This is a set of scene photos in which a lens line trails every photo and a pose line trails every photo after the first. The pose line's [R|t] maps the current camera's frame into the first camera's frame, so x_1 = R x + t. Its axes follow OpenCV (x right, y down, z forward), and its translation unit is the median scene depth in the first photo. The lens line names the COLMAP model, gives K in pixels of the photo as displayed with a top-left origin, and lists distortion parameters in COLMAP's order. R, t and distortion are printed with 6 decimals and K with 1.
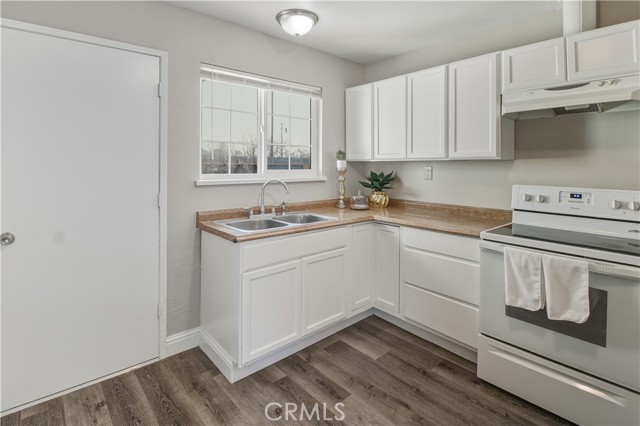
lens RADIAL K [[323.7, 0, 322.9], [0, 323.7, 164.3], [0, 0, 1]] dist [-0.003124, -0.000681]
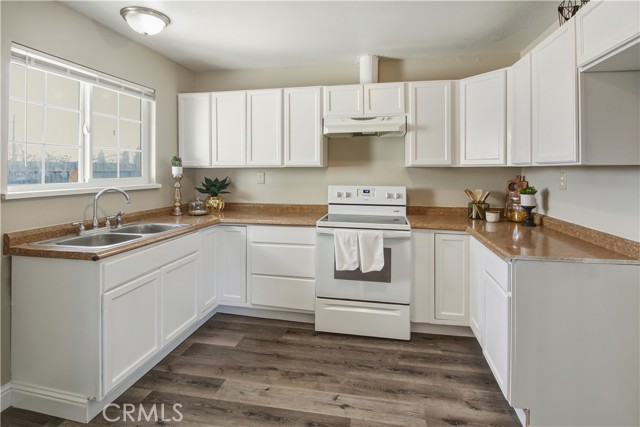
lens RADIAL K [[322.8, 0, 322.4], [0, 322.8, 168.8], [0, 0, 1]] dist [-0.001691, -0.000783]
pose [[0.797868, -0.000744, 0.602832, -0.248181], [0.001856, 0.999998, -0.001223, -0.005155], [-0.602829, 0.002095, 0.797867, -0.063784]]
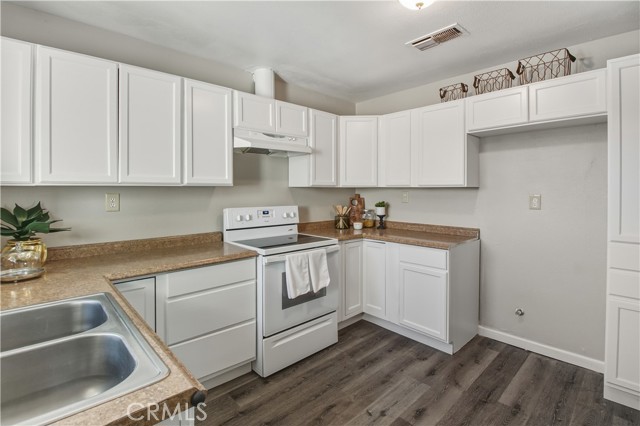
lens RADIAL K [[310.1, 0, 320.1], [0, 310.1, 192.8], [0, 0, 1]] dist [-0.001204, -0.000341]
pose [[-0.033993, -0.011442, 0.999357, -0.510695], [-0.000031, 0.999934, 0.011448, -0.004132], [-0.999422, 0.000358, -0.033991, 0.703943]]
